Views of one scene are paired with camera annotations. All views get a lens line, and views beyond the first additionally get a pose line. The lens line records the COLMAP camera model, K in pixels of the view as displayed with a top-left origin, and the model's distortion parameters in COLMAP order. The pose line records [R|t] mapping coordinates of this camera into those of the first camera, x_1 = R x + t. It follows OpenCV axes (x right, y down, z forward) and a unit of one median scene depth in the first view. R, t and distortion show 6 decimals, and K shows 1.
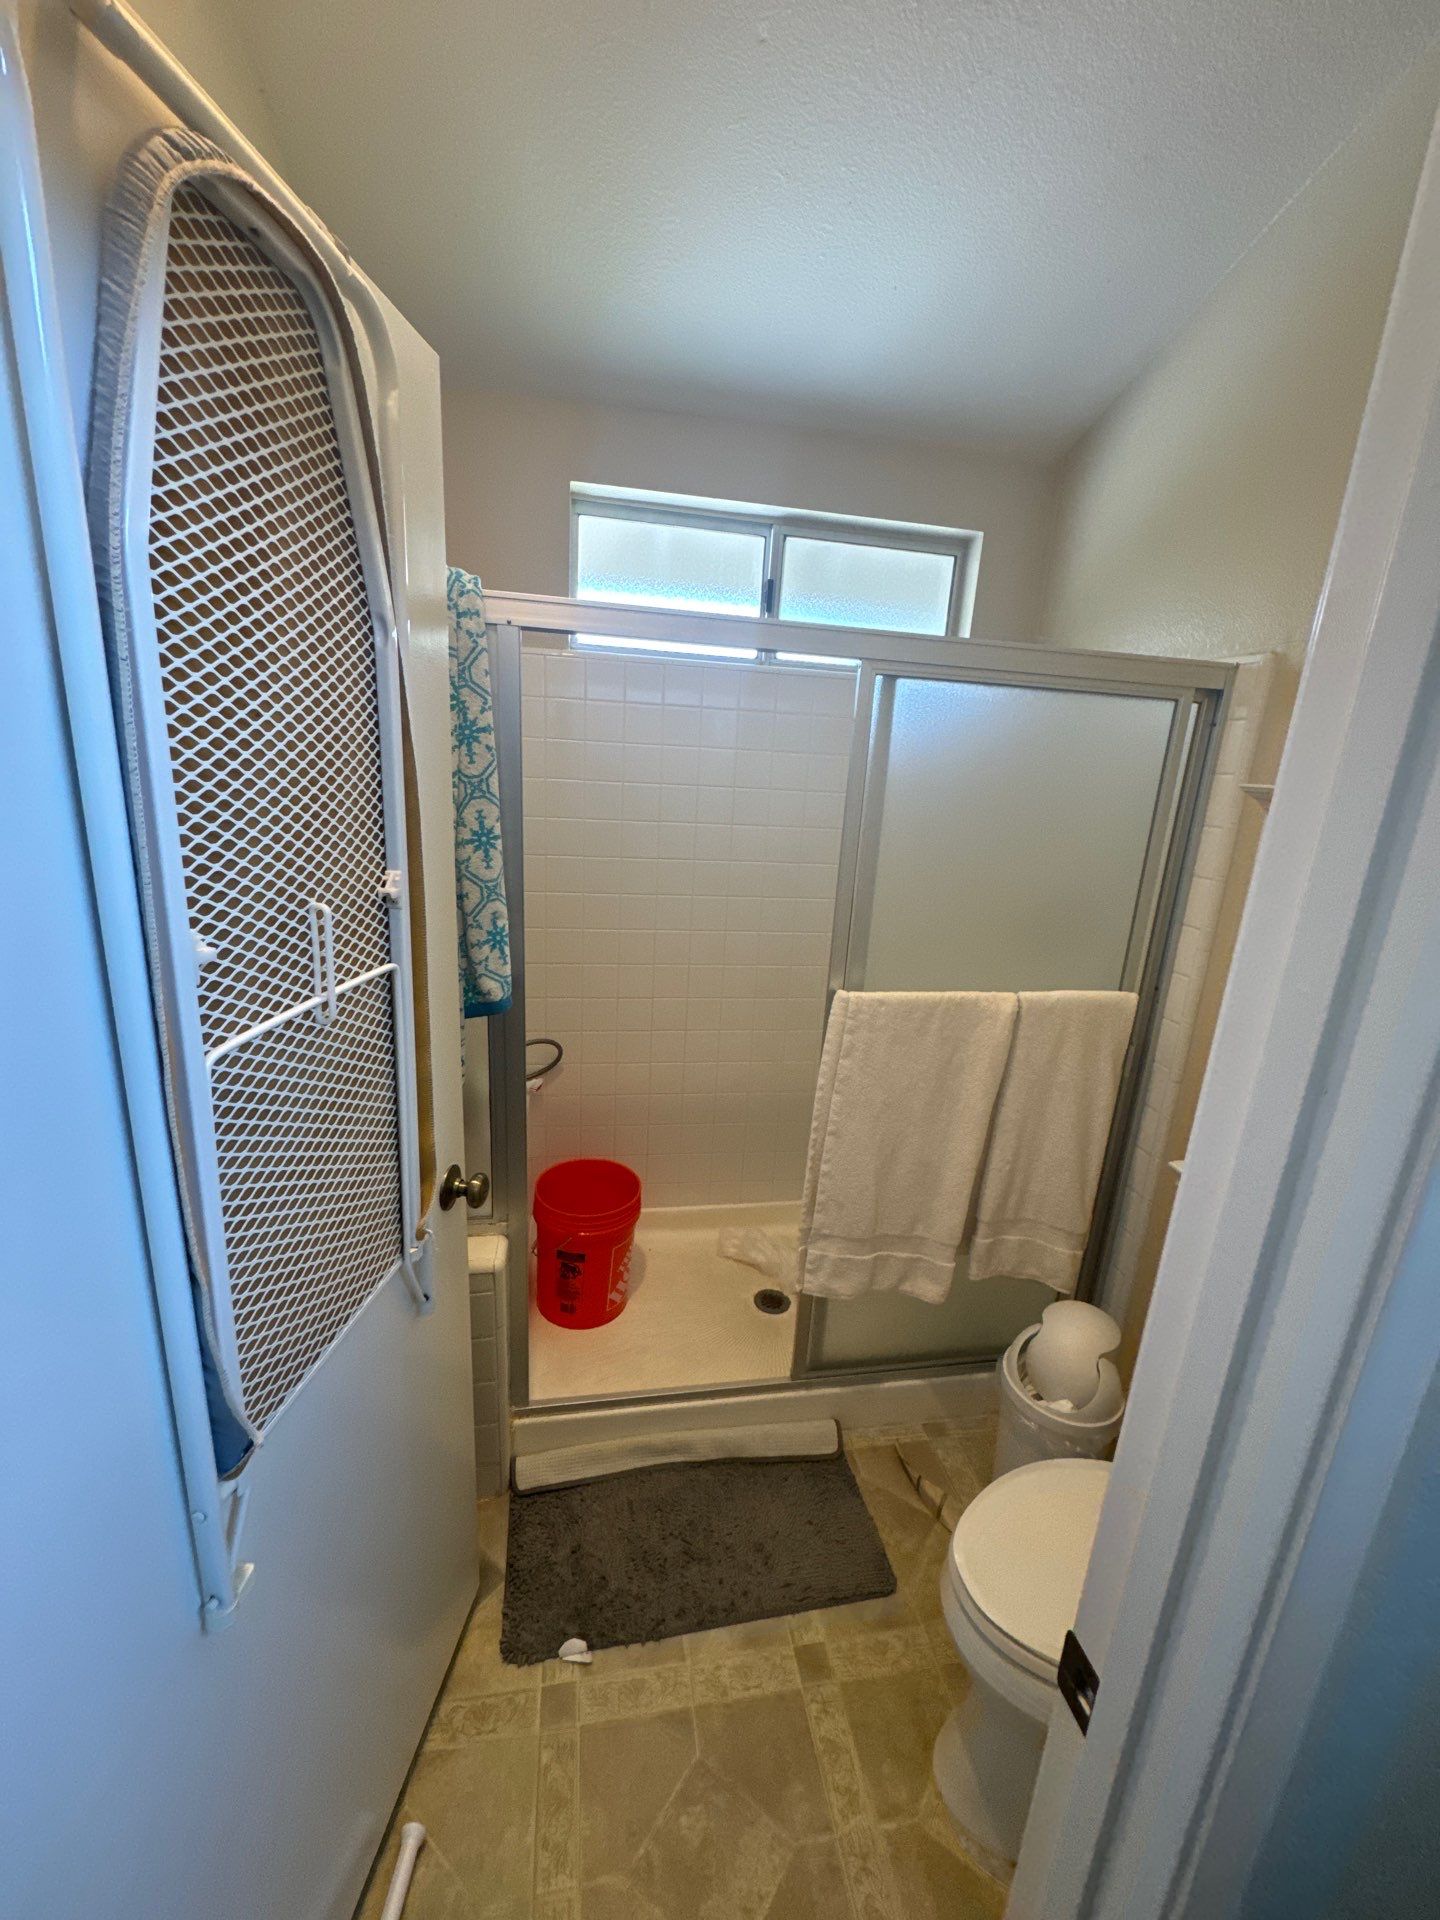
lens RADIAL K [[768.3, 0, 719.8], [0, 768.3, 966.1], [0, 0, 1]] dist [-0.000505, -0.000151]
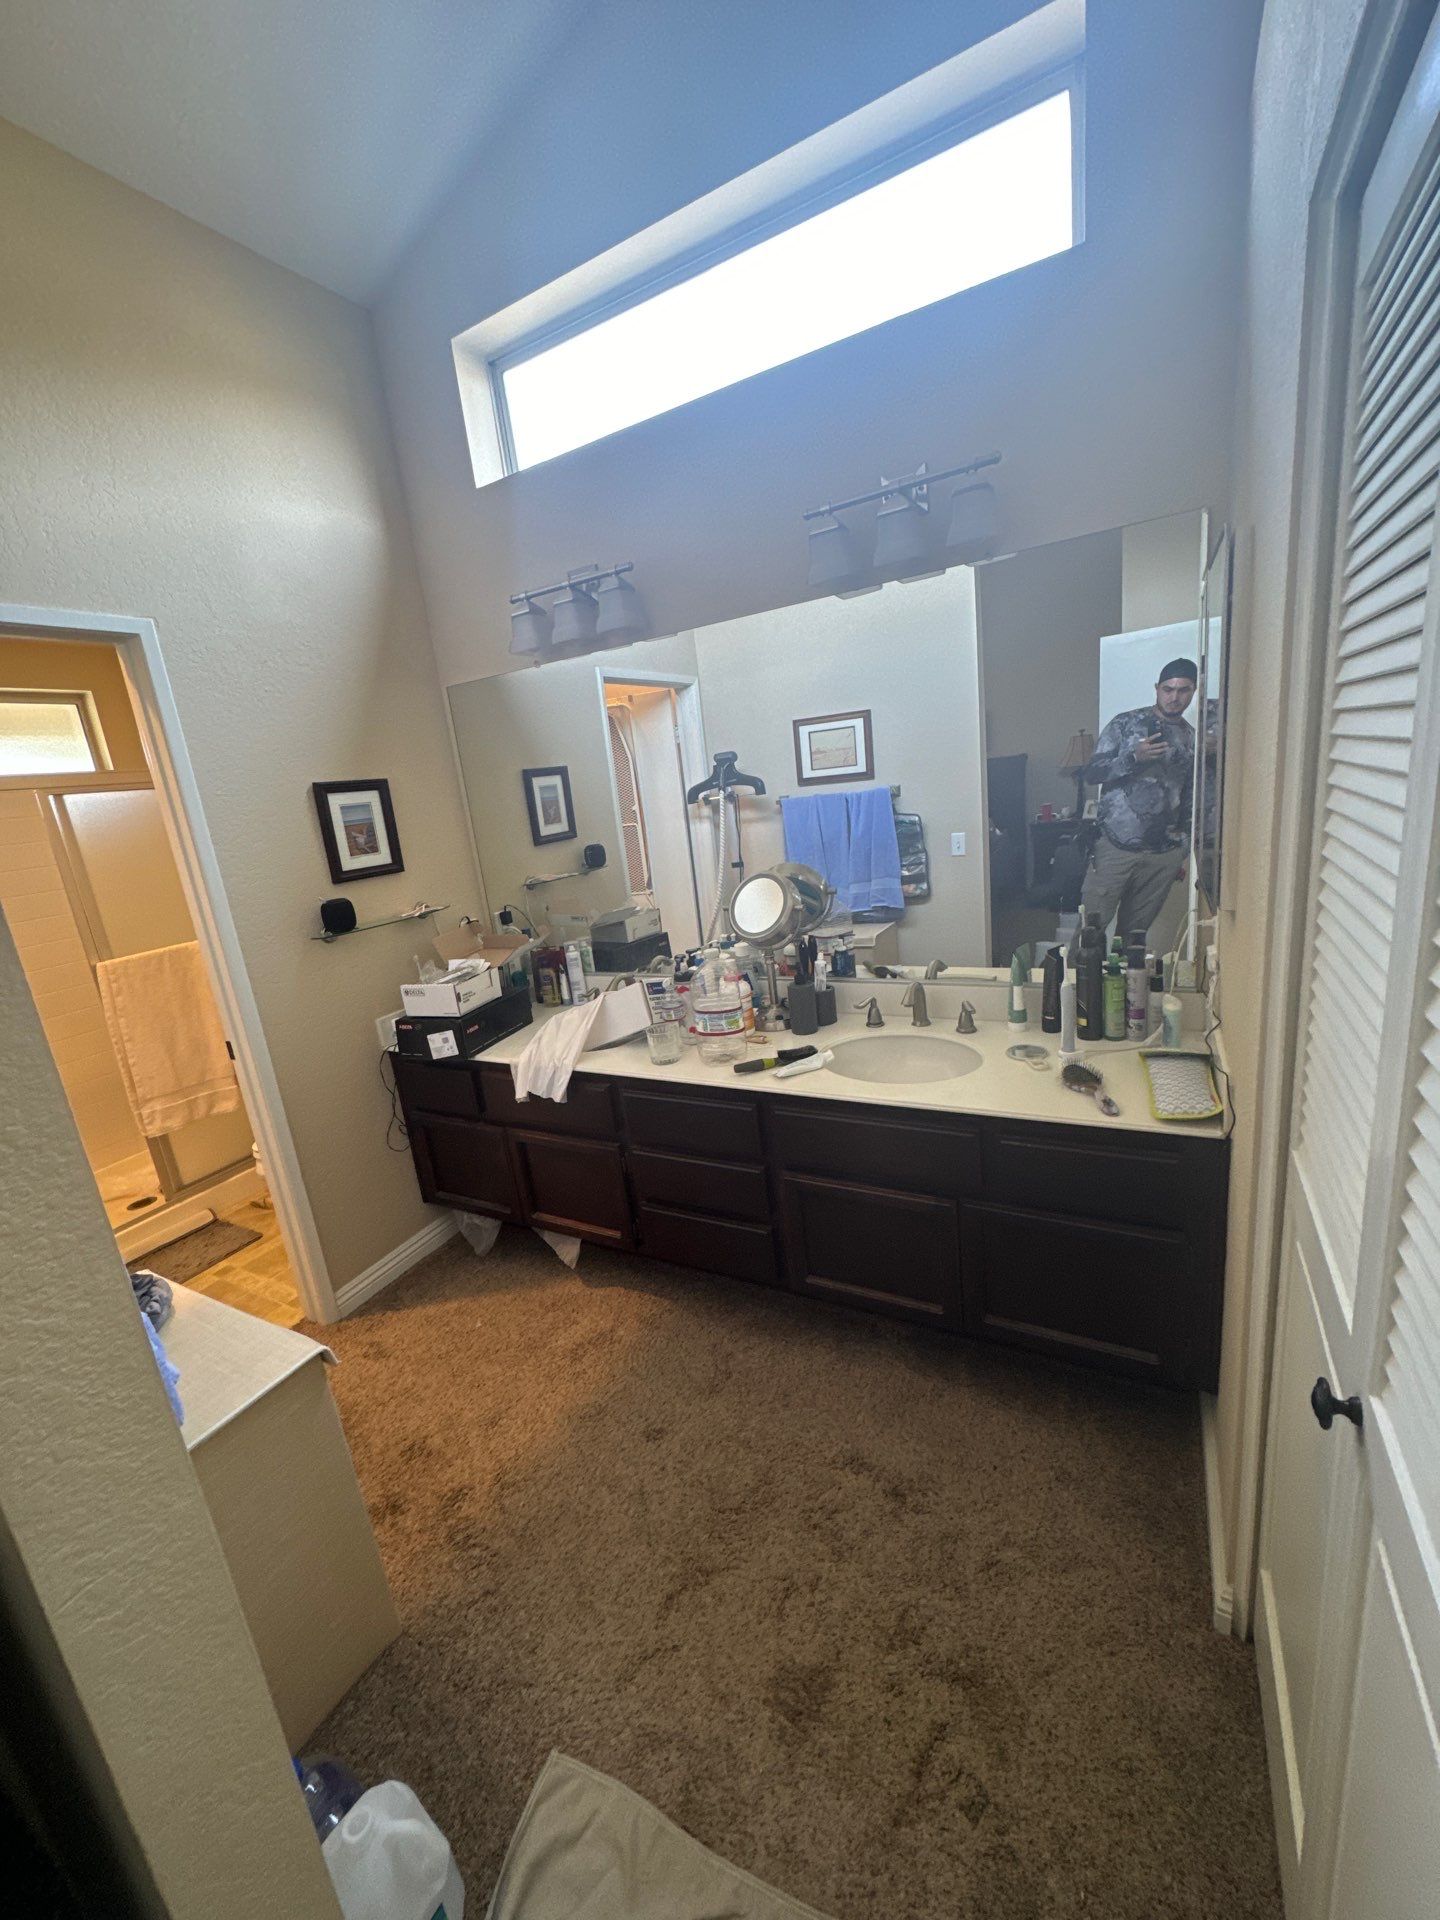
lens RADIAL K [[768.3, 0, 728.1], [0, 768.3, 958.9], [0, 0, 1]] dist [-0.000505, -0.000151]
pose [[0.618791, -0.308765, 0.722331, -0.222773], [0.341954, 0.933699, 0.106177, 0.328058], [-0.707224, 0.181303, 0.683348, -1.249897]]
